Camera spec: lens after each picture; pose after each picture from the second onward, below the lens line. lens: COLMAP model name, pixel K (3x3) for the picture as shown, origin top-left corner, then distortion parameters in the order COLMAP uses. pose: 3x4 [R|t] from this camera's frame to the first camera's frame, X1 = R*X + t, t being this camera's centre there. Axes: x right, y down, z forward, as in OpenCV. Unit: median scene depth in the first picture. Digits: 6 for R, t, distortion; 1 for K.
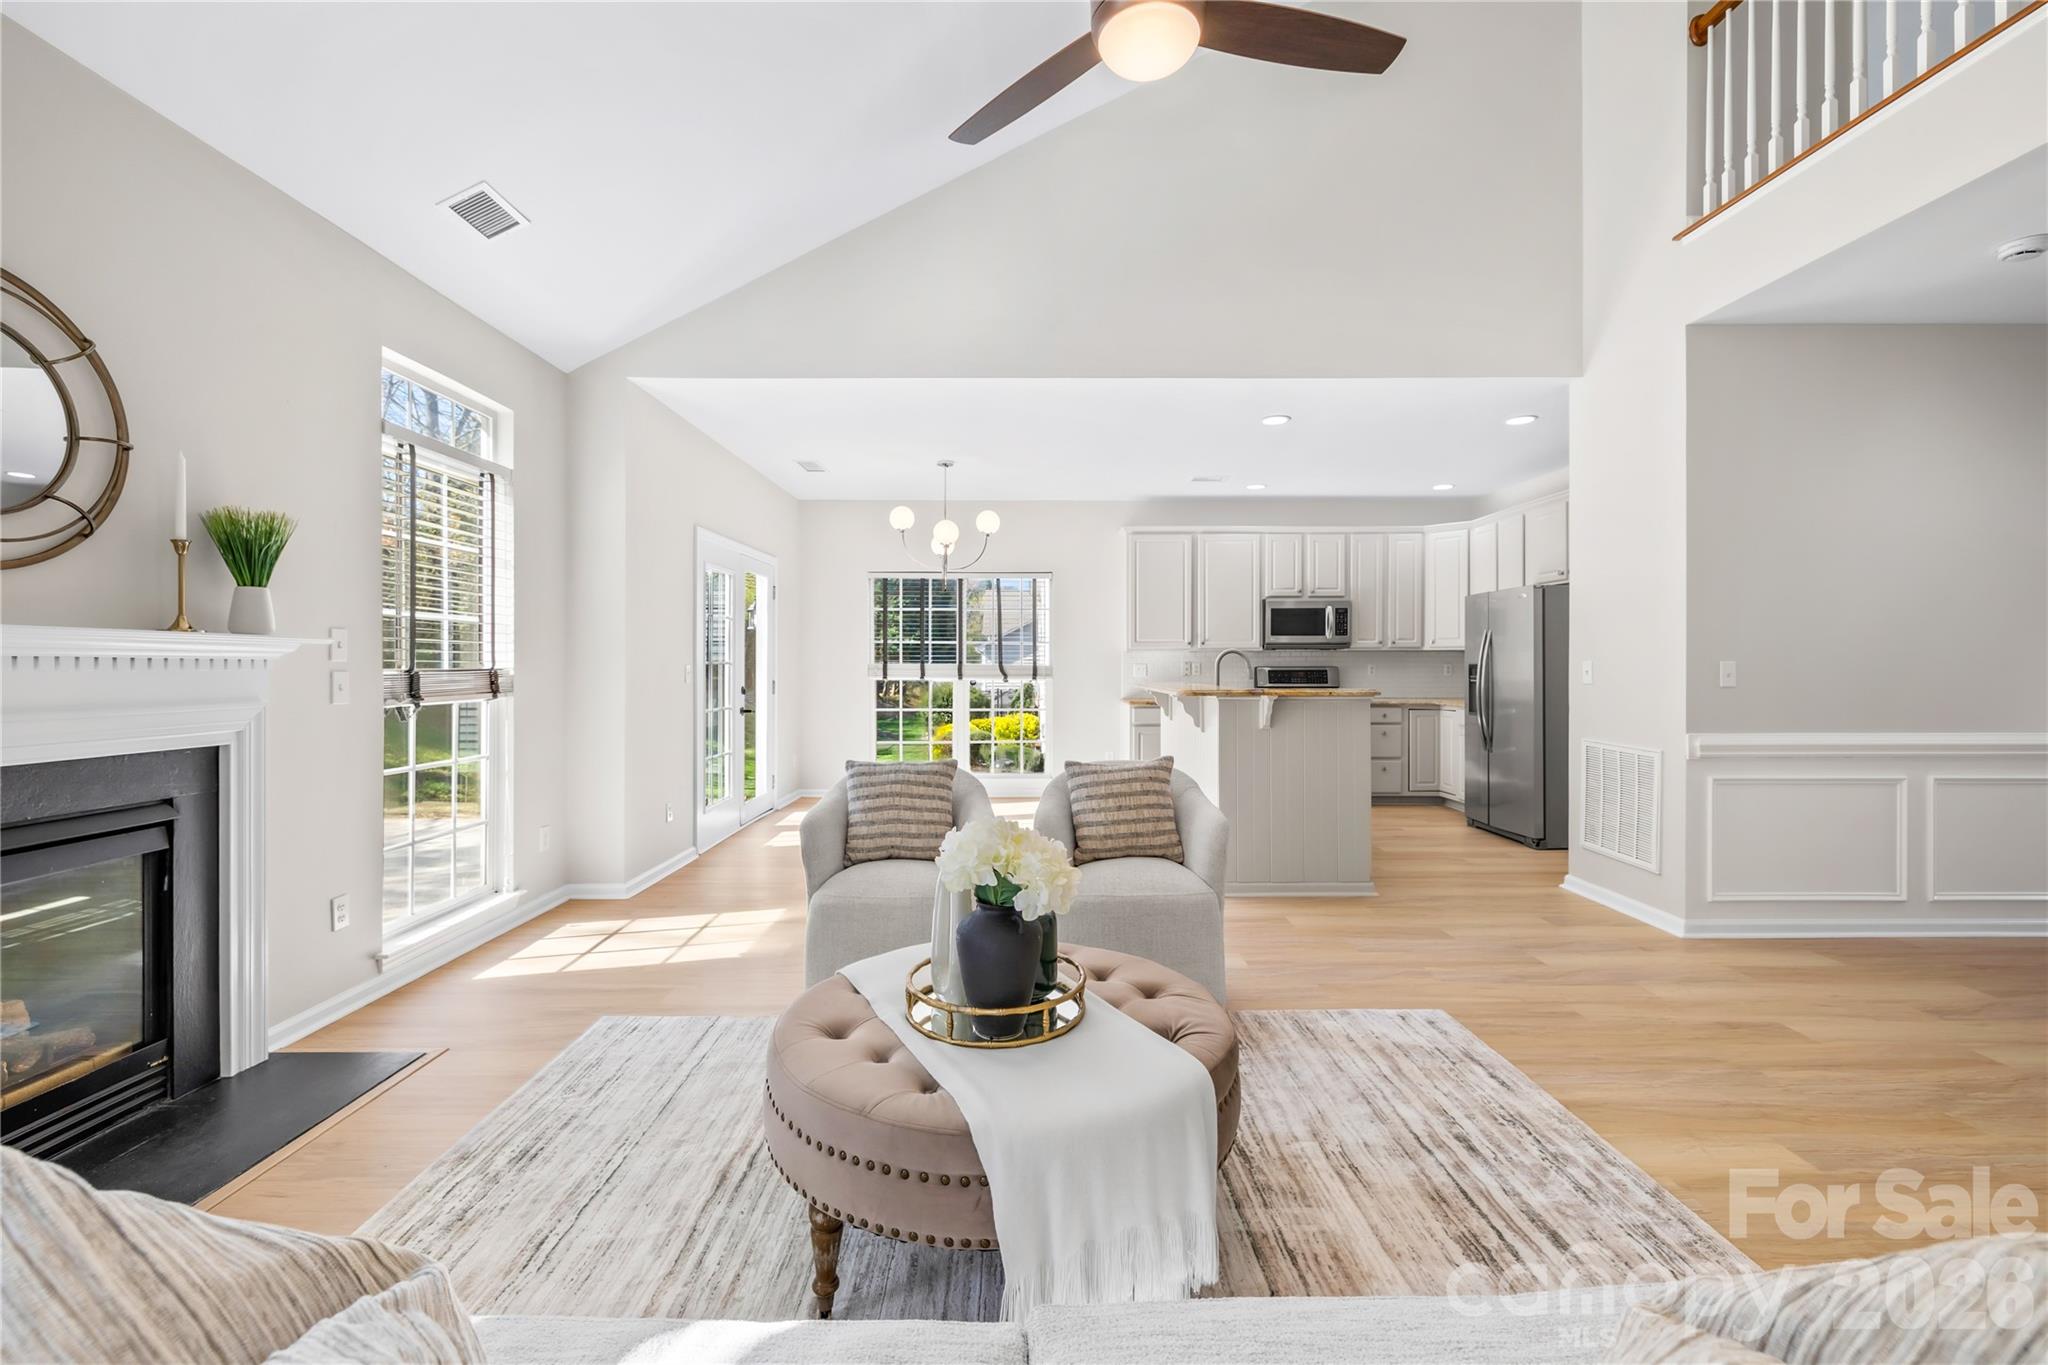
lens RADIAL K [[862.7, 0, 1021.3], [0, 862.7, 676.9], [0, 0, 1]] dist [-0.002114, 0.000101]
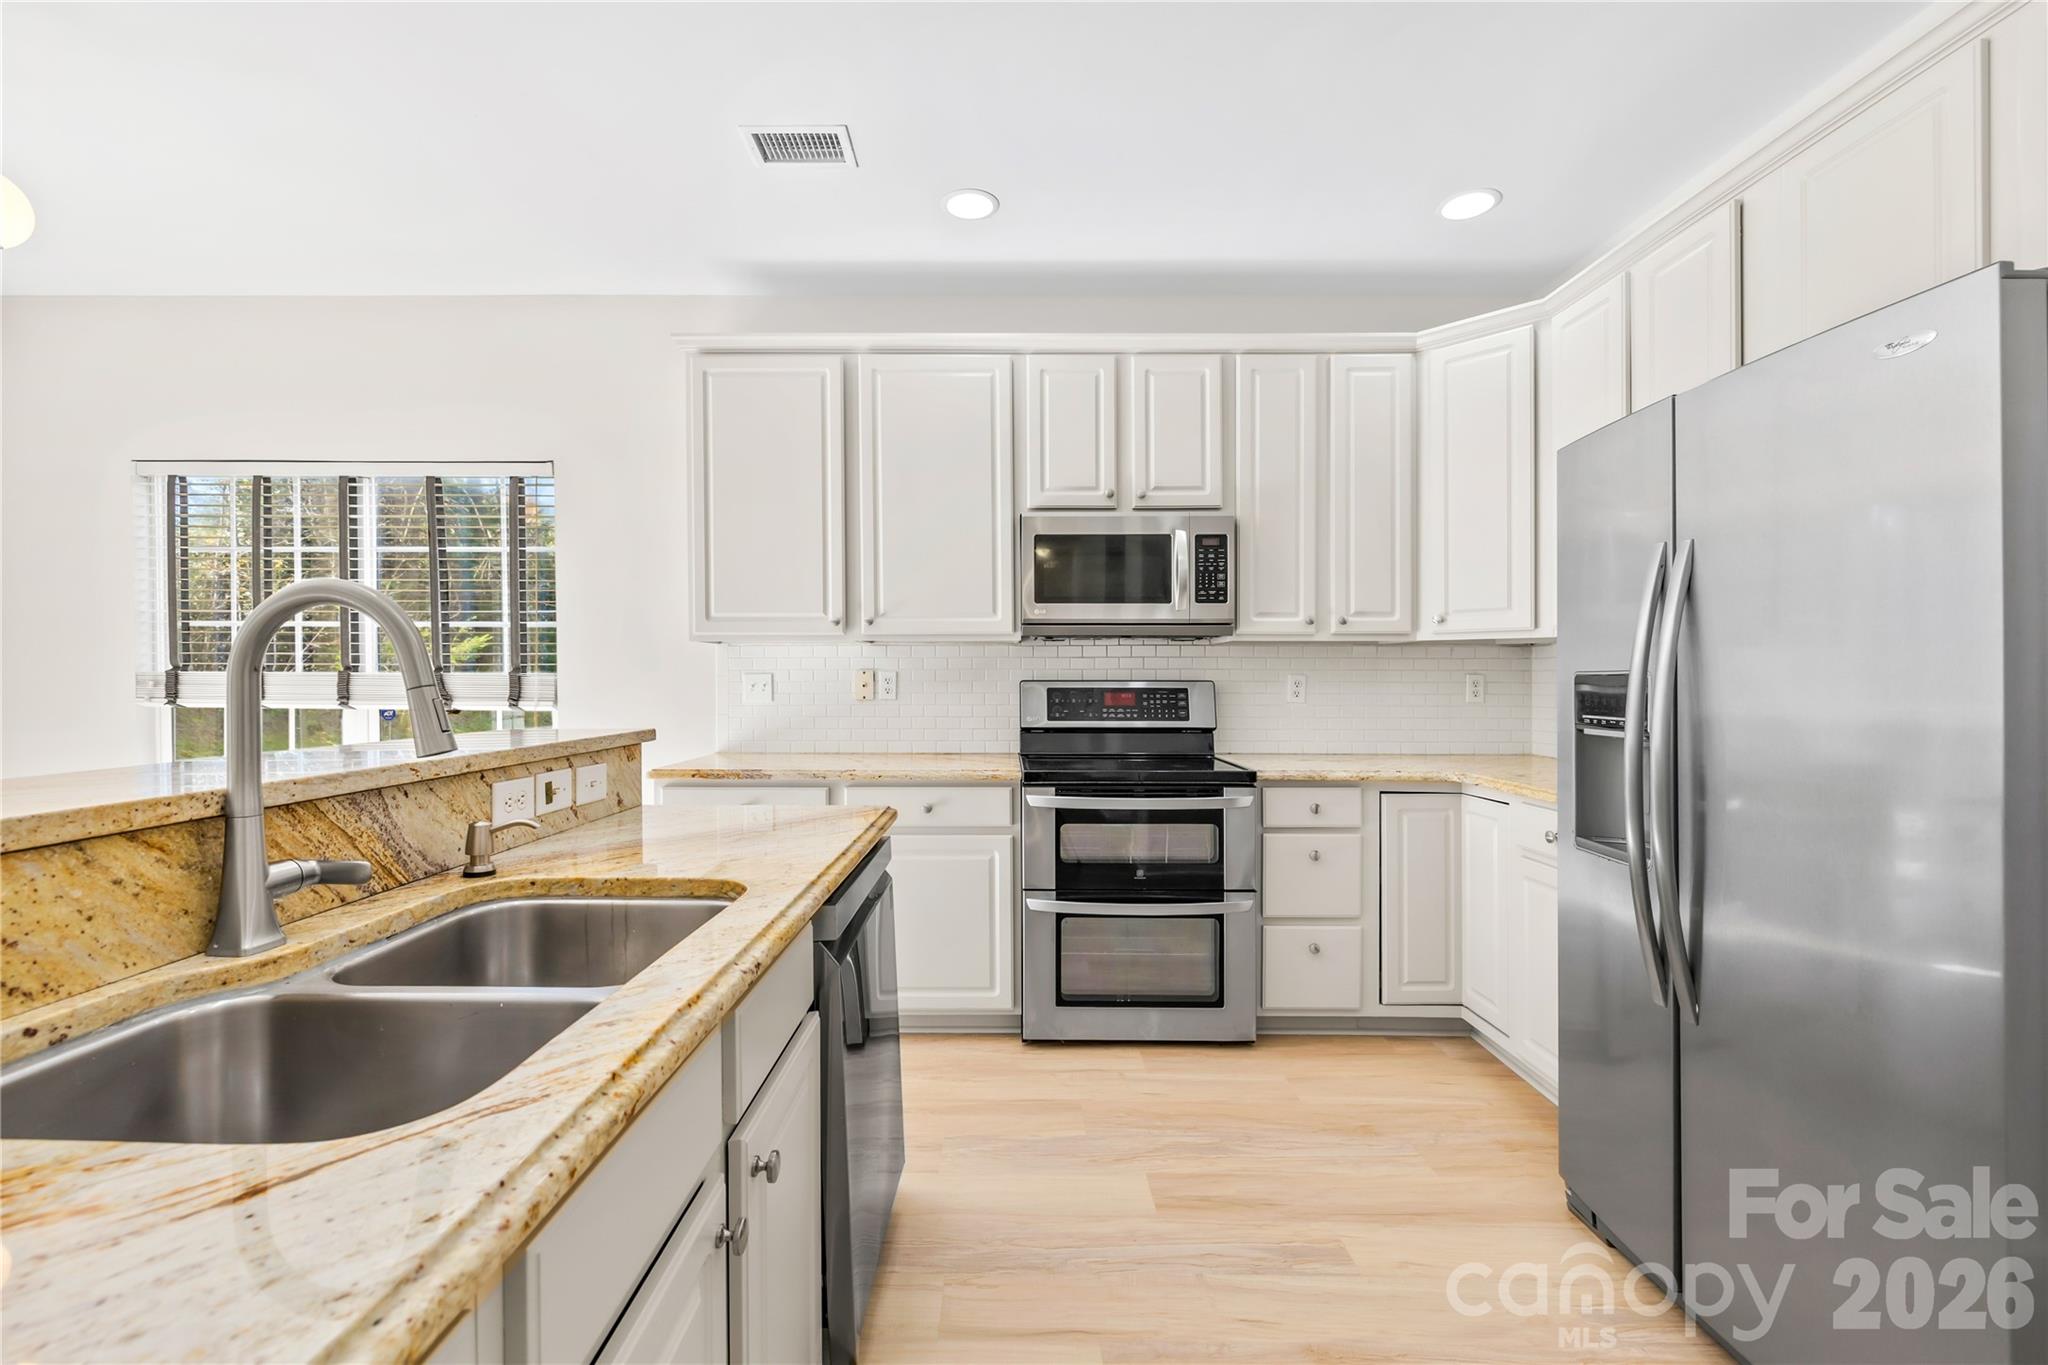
lens RADIAL K [[854.0, 0, 996.0], [0, 854.0, 689.0], [0, 0, 1]] dist [-0.001381, -0.000074]
pose [[0.999968, 0.002071, -0.007698, 0.510484], [-0.002075, 0.999998, -0.000509, -0.014297], [0.007697, 0.000525, 0.999970, 1.122147]]
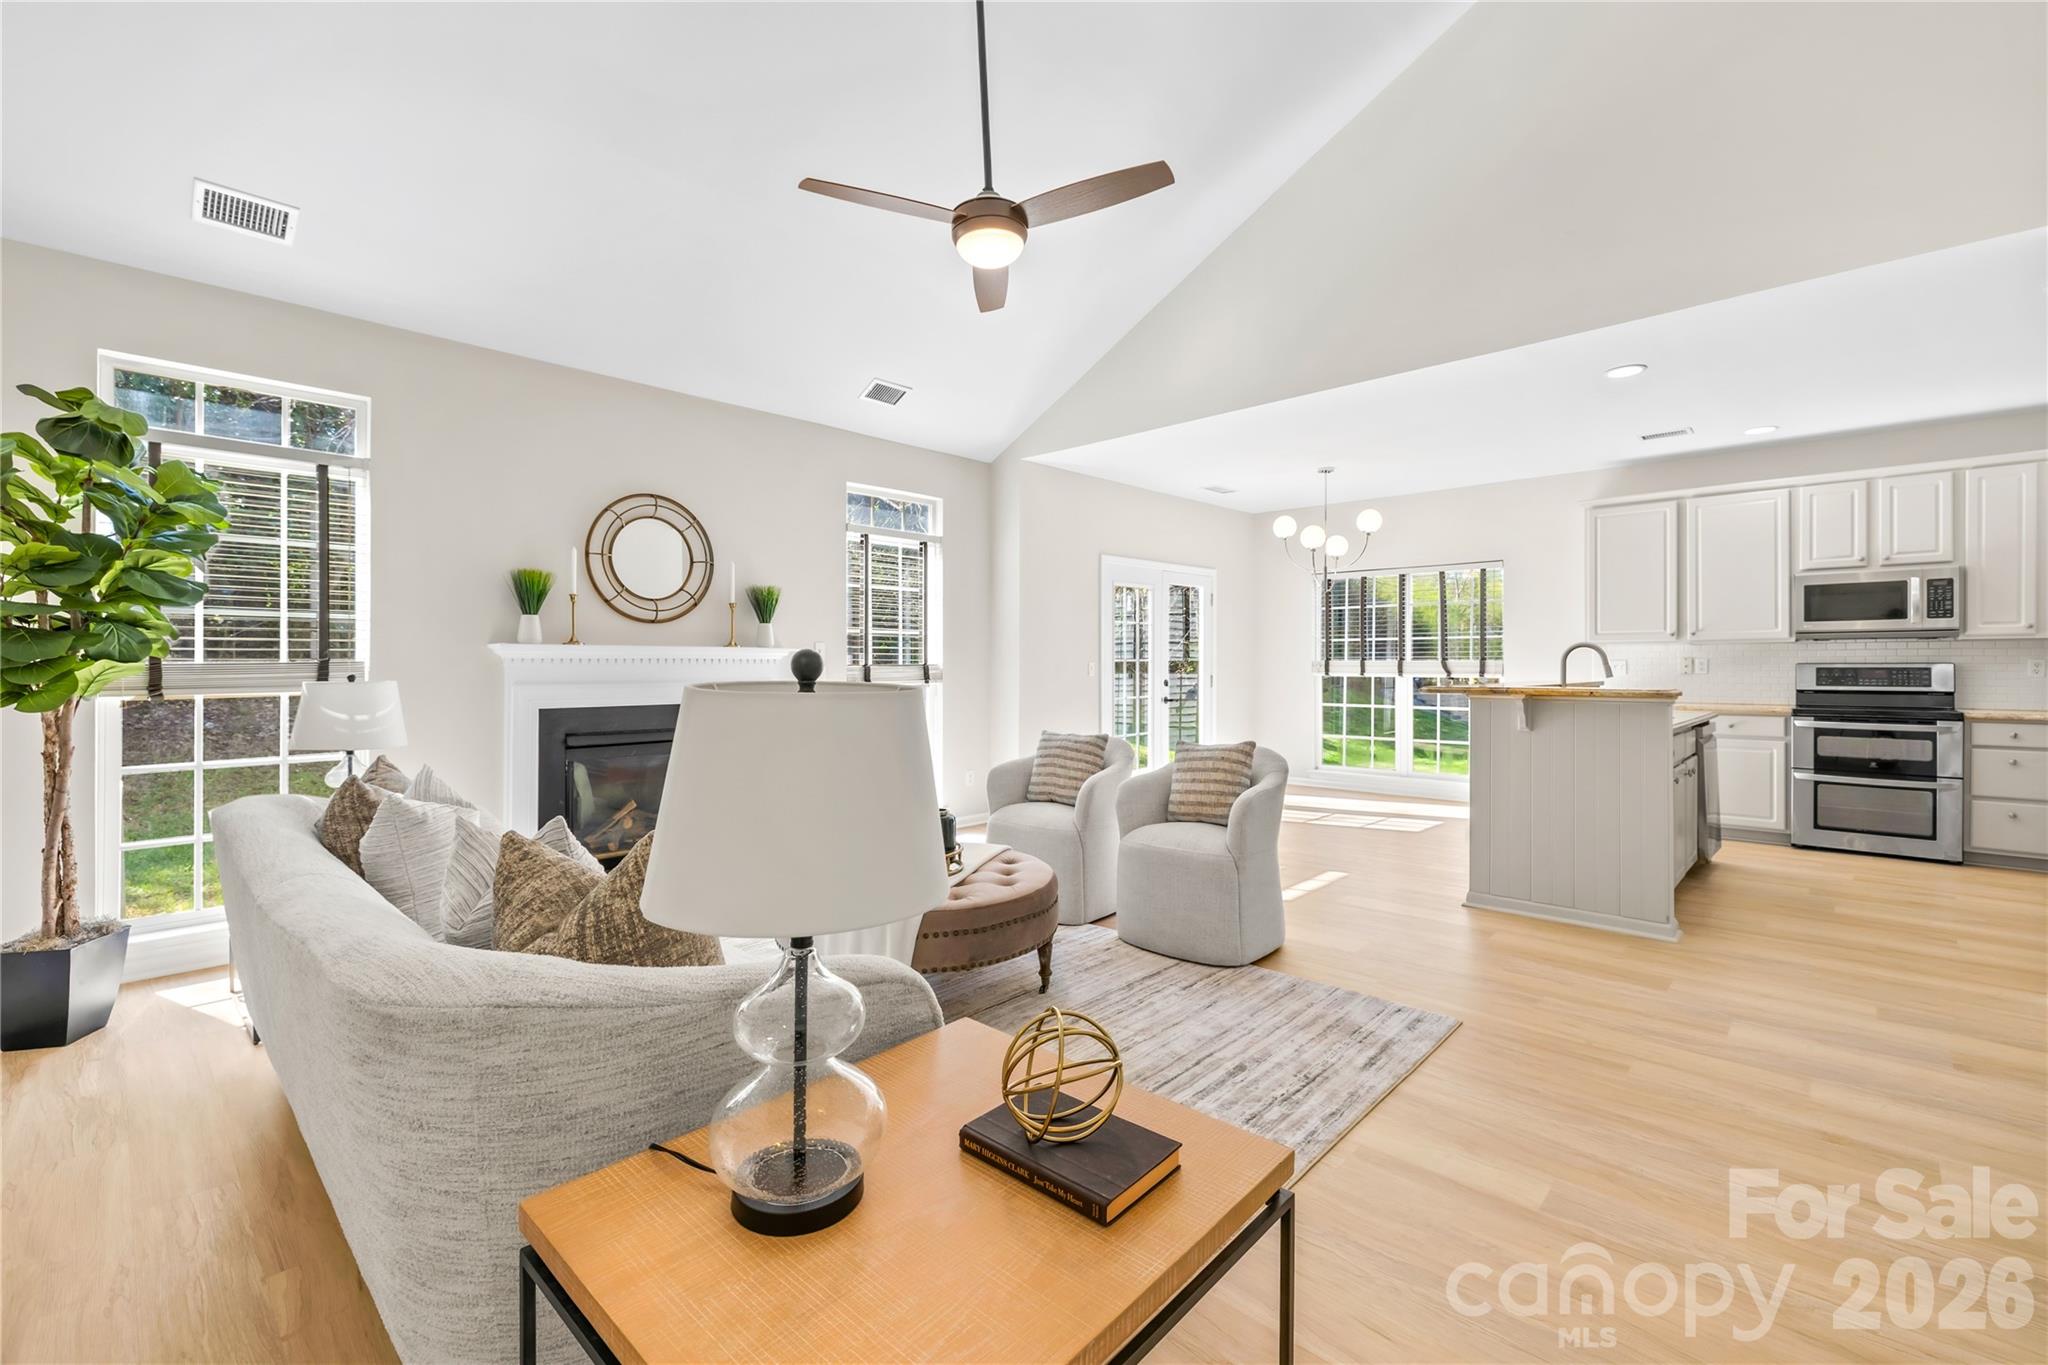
lens RADIAL K [[864.6, 0, 1024.5], [0, 864.6, 670.1], [0, 0, 1]] dist [-0.002011, -0.000365]
pose [[0.725651, 0.005204, -0.688043, 0.584166], [-0.008262, 0.999965, -0.001151, 0.001265], [0.688013, 0.006520, 0.725669, -0.026528]]
